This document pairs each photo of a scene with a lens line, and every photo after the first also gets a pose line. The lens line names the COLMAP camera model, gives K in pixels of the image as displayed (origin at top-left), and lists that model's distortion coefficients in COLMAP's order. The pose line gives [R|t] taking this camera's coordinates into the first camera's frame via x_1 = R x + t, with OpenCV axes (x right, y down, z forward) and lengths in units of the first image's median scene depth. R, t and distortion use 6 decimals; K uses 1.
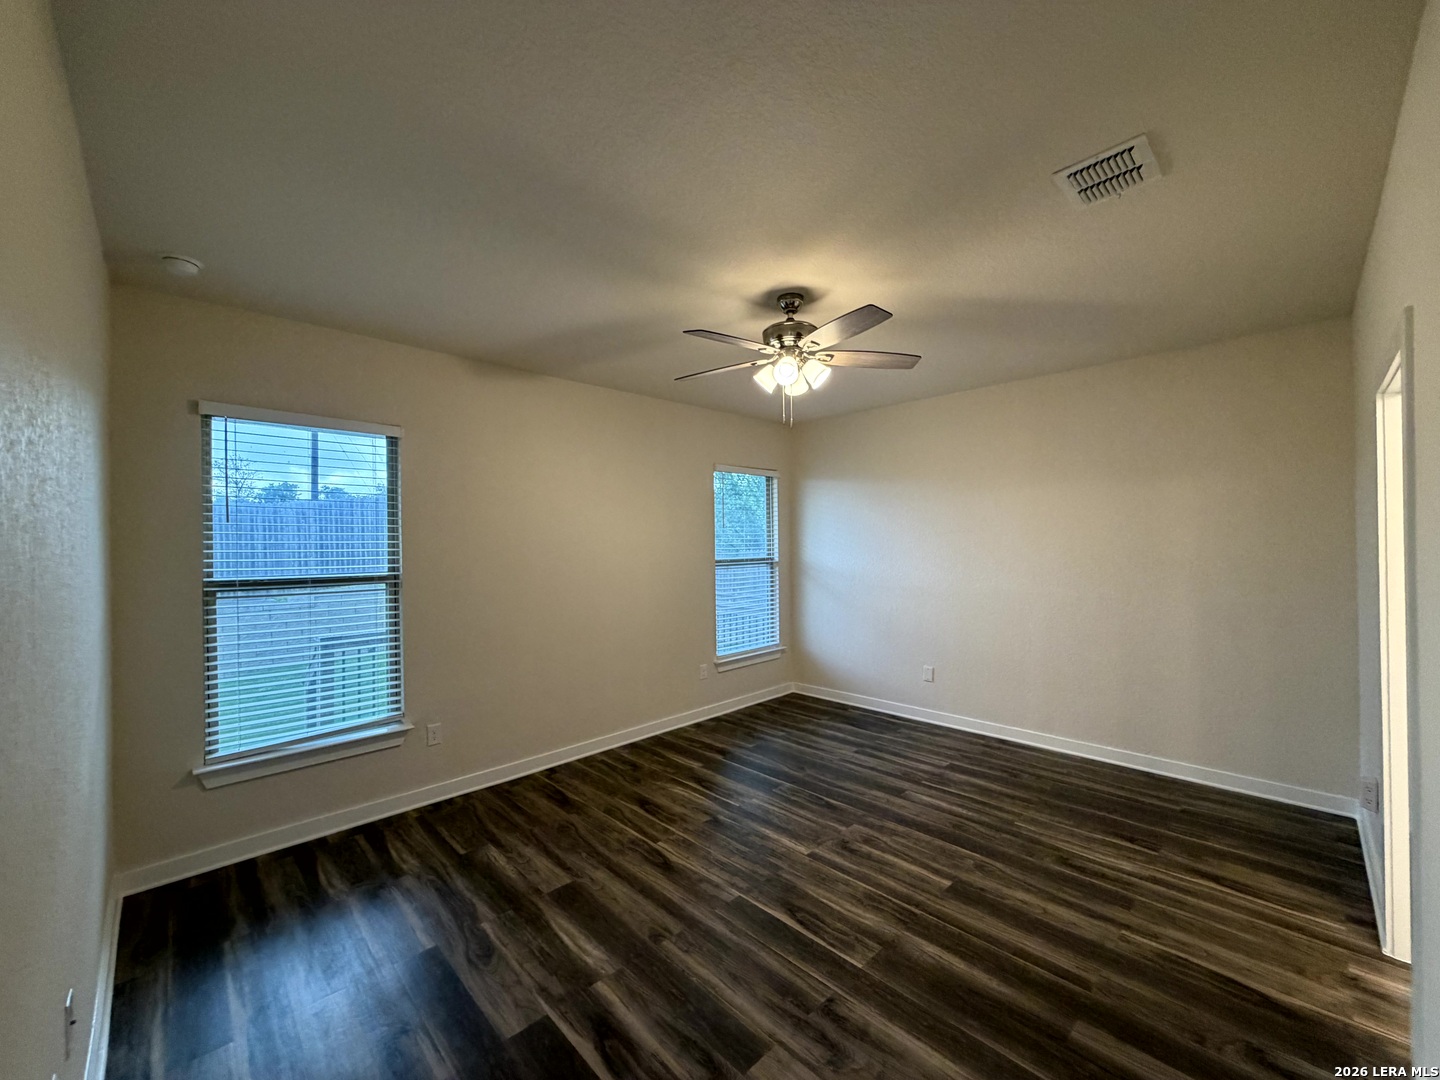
lens RADIAL K [[572.4, 0, 717.3], [0, 572.4, 540.6], [0, 0, 1]] dist [-0.000072, -0.000022]
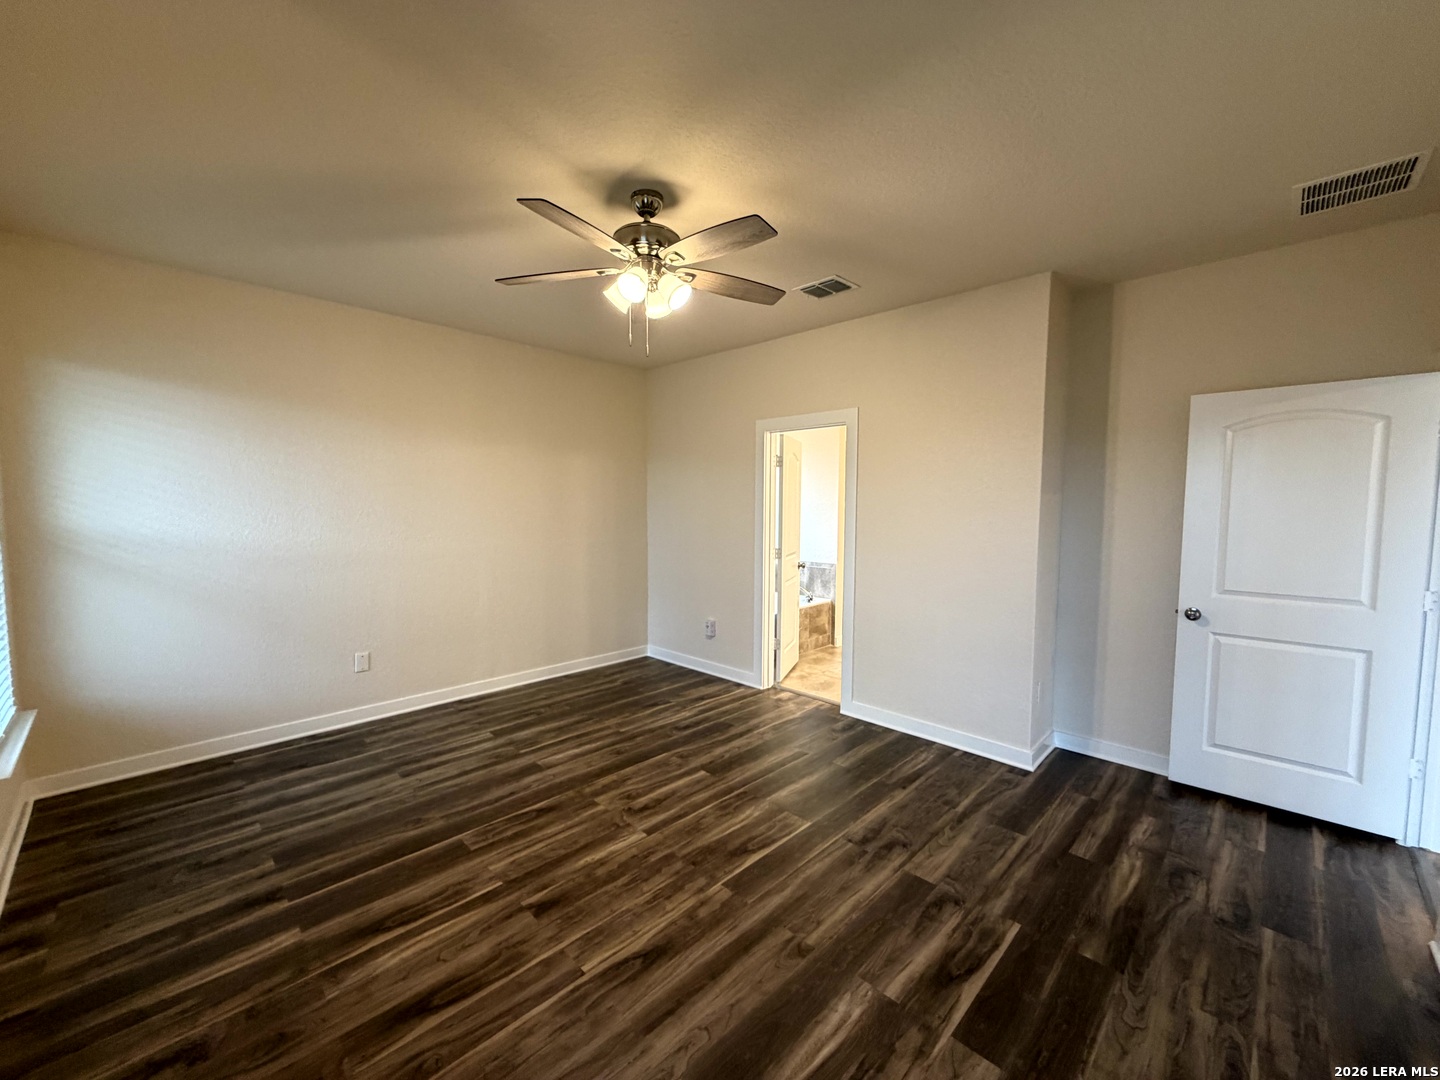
lens RADIAL K [[572.4, 0, 717.3], [0, 572.4, 540.6], [0, 0, 1]] dist [-0.000072, -0.000022]
pose [[-0.023524, -0.053415, 0.998295, -0.644975], [-0.011006, 0.998525, 0.053168, 0.026137], [-0.999663, -0.009737, -0.024078, 0.804593]]
